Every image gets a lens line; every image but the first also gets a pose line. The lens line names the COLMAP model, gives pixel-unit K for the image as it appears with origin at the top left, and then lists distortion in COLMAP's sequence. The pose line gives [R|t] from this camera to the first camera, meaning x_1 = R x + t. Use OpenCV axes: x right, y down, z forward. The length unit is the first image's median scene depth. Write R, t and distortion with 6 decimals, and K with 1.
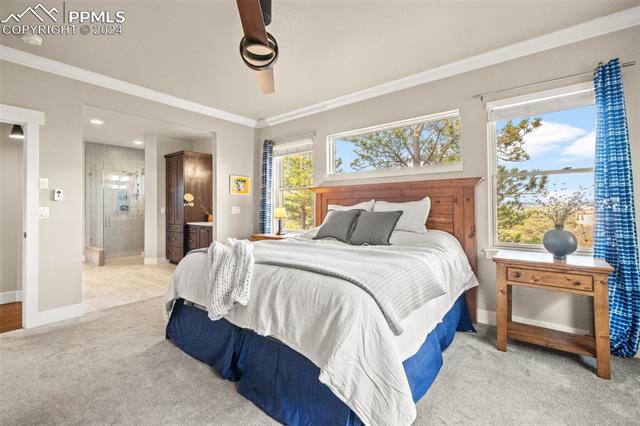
lens RADIAL K [[285.0, 0, 299.9], [0, 285.0, 200.6], [0, 0, 1]] dist [-0.000601, -0.000135]
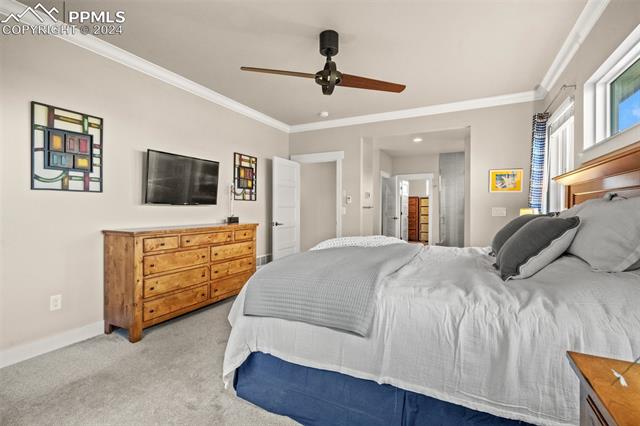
lens RADIAL K [[293.8, 0, 319.7], [0, 293.8, 210.0], [0, 0, 1]] dist [0.002867, 0.000038]
pose [[0.235795, 0.008087, -0.971769, 0.513431], [0.019479, 0.999725, 0.013046, 0.008434], [0.971608, -0.022005, 0.235572, 0.308608]]
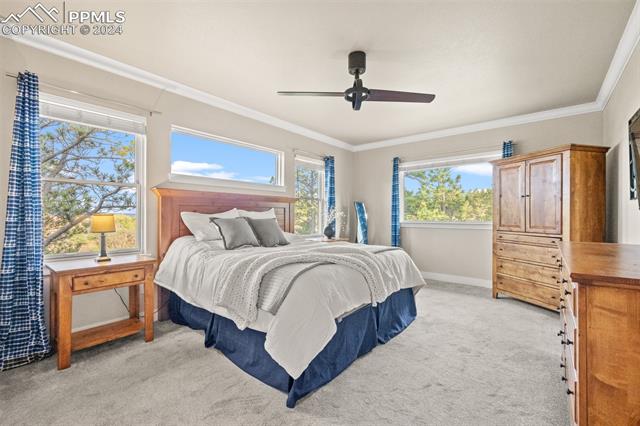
lens RADIAL K [[285.0, 0, 319.8], [0, 285.0, 213.9], [0, 0, 1]] dist [-0.000601, -0.000135]
pose [[-0.047324, 0.002014, 0.998878, -0.663328], [-0.022365, 0.999745, -0.003076, 0.011886], [-0.998629, -0.022485, -0.047267, 0.576405]]
